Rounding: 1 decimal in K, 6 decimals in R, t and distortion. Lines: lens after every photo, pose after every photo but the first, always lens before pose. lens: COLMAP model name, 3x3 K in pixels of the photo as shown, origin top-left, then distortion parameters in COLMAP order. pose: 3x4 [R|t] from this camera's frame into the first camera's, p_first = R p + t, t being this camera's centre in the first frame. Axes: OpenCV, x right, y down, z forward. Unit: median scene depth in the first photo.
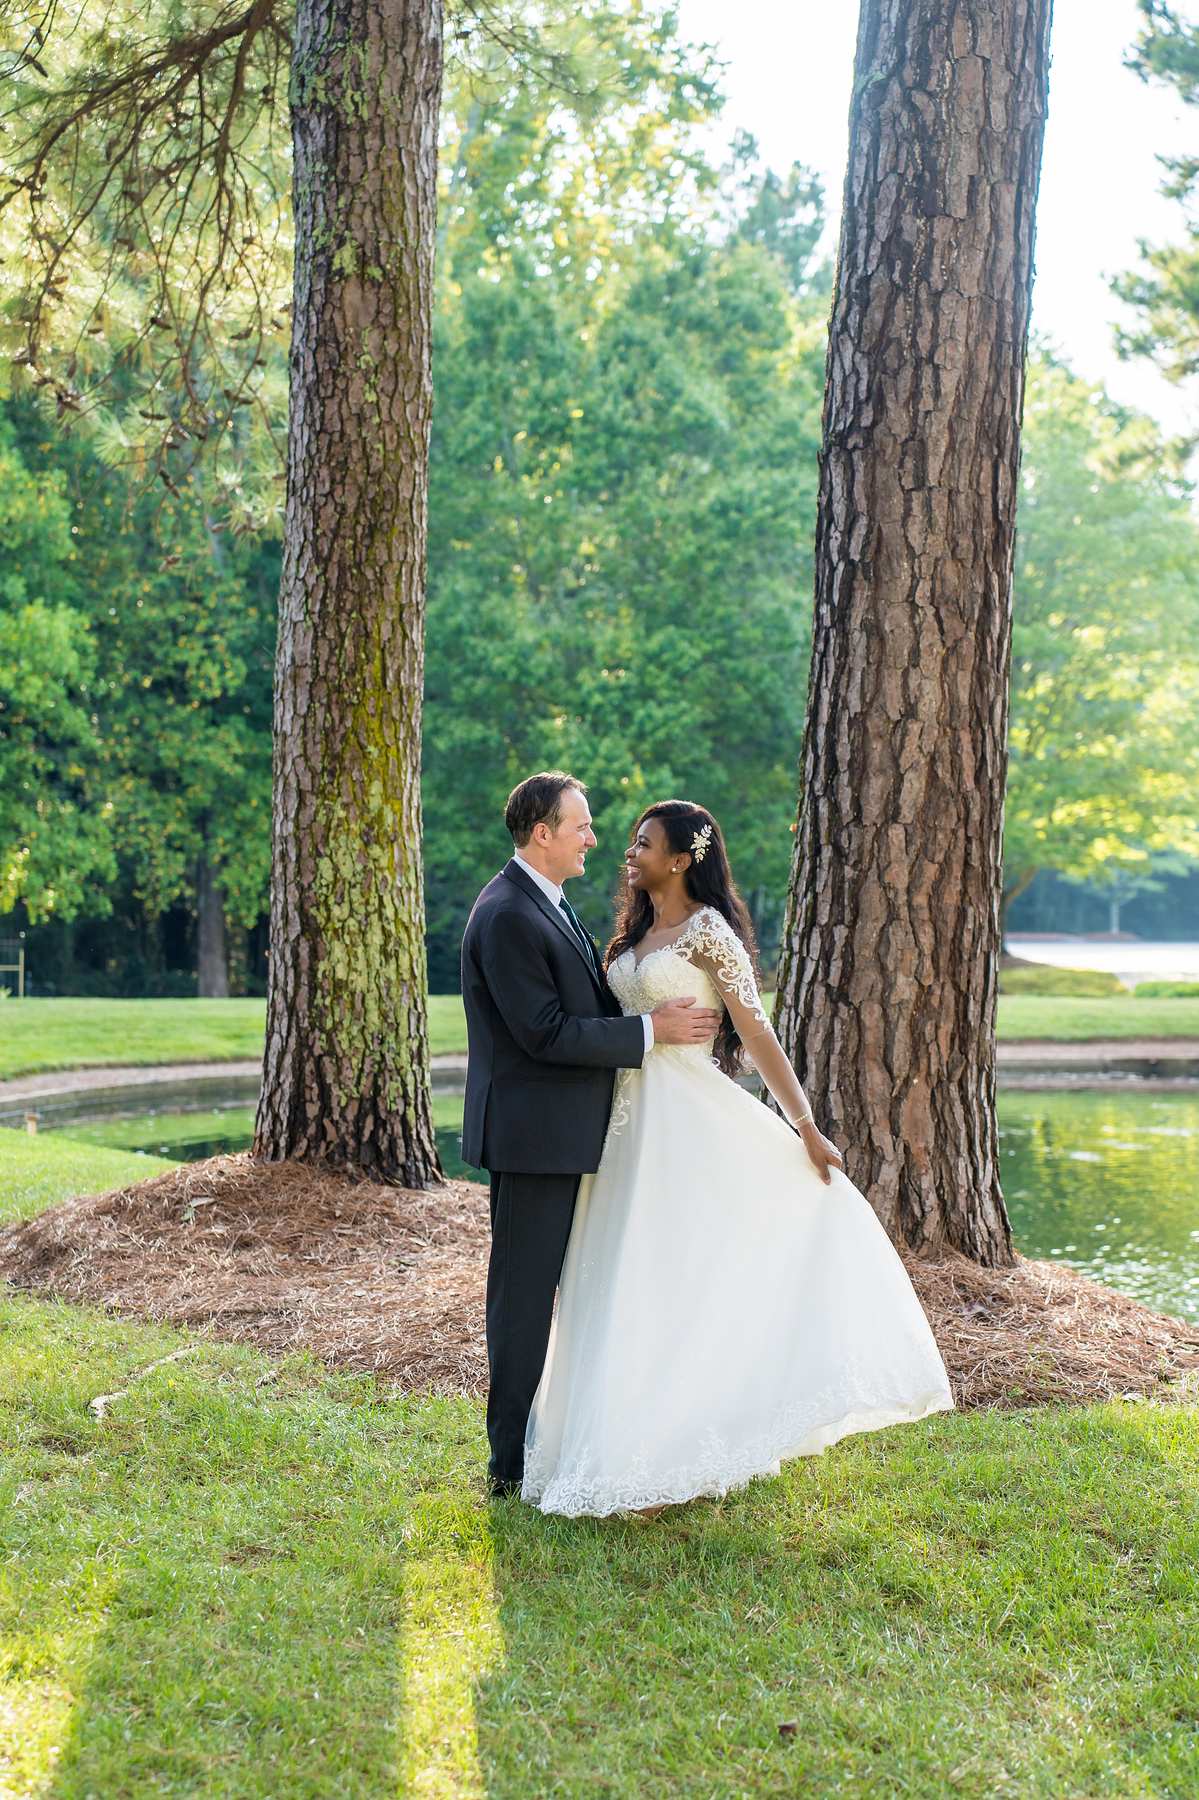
lens RADIAL K [[3007.5, 0, 602.8], [0, 3007.5, 901.8], [0, 0, 1]] dist [0.401226, 0.114843]
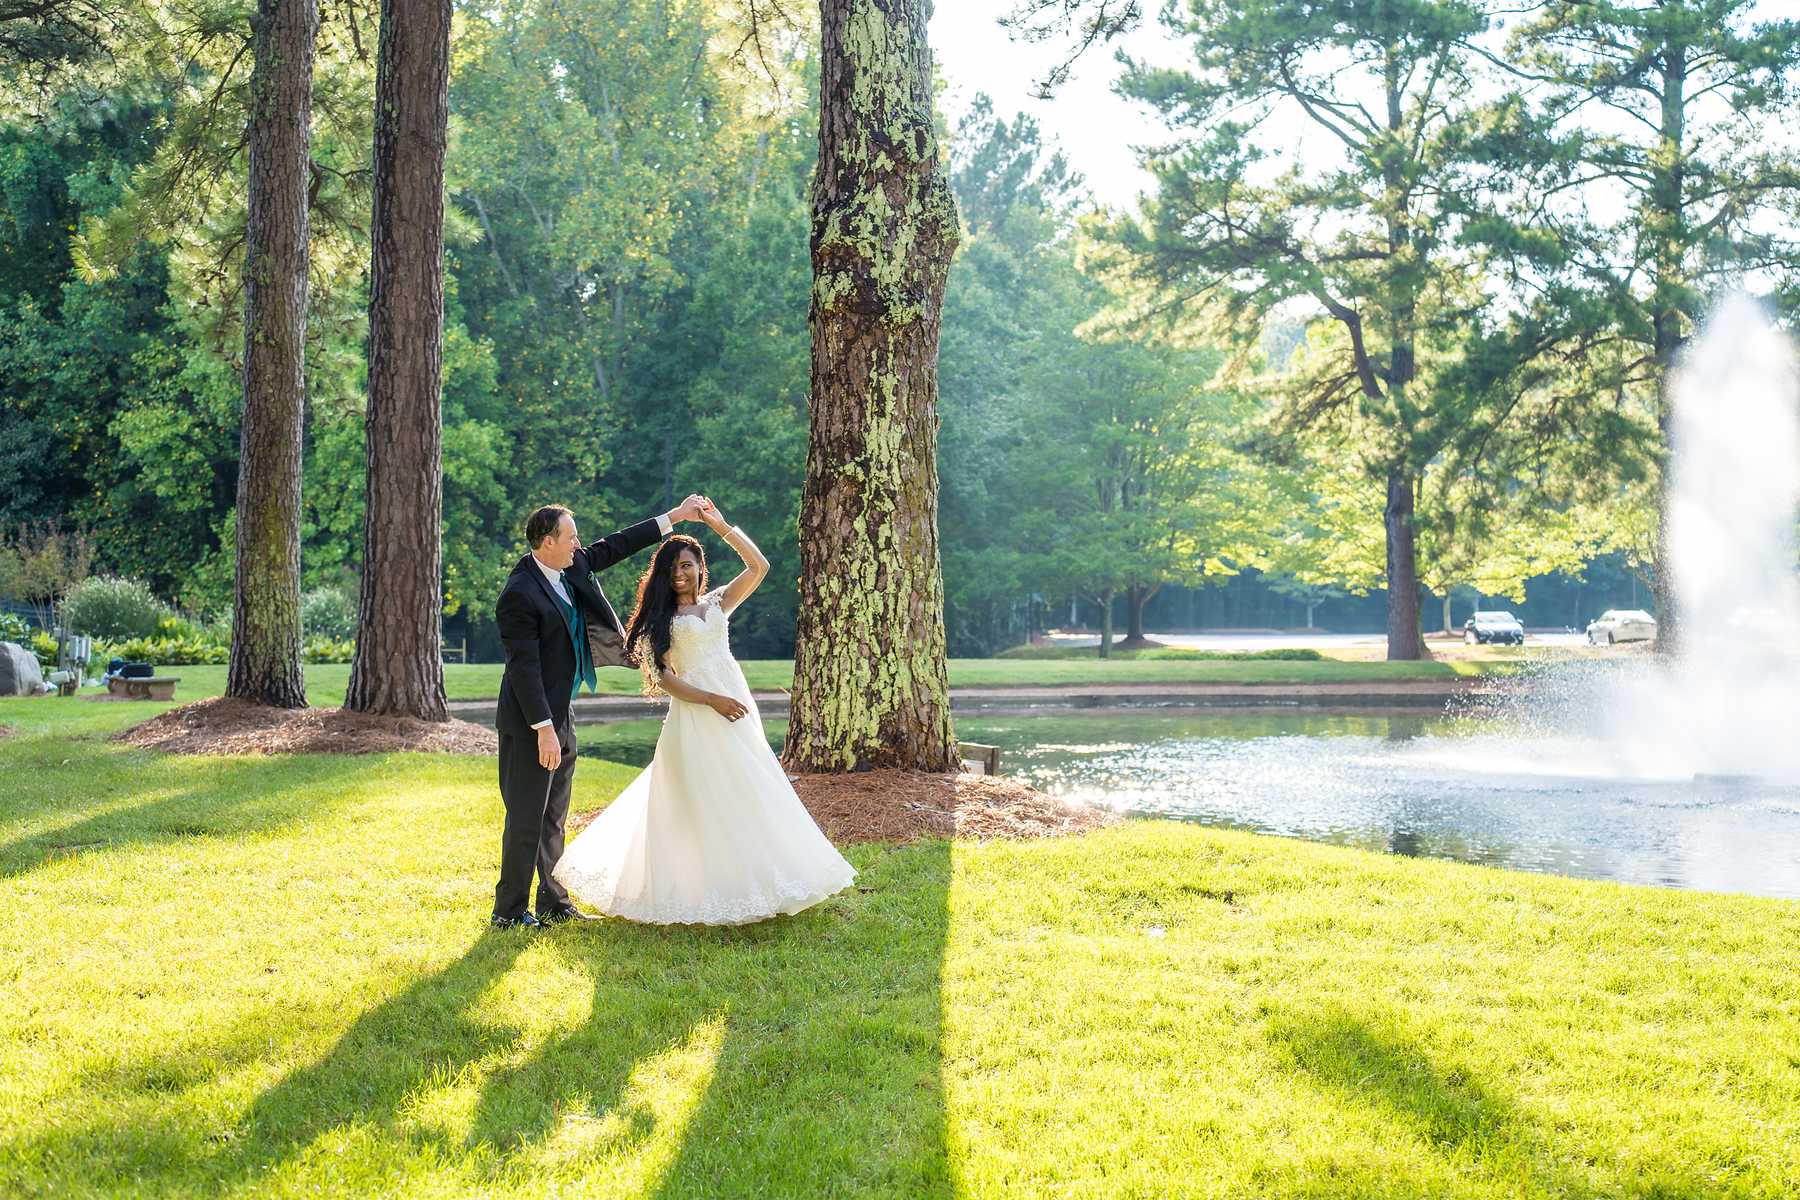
lens RADIAL K [[2167.1, 0, 906.1], [0, 2167.1, 600.7], [0, 0, 1]] dist [0.148473, 0.120348]
pose [[0.999397, -0.007990, -0.033804, 0.503257], [0.007850, 0.999960, -0.004280, 0.017879], [0.033837, 0.004012, 0.999419, -0.779950]]
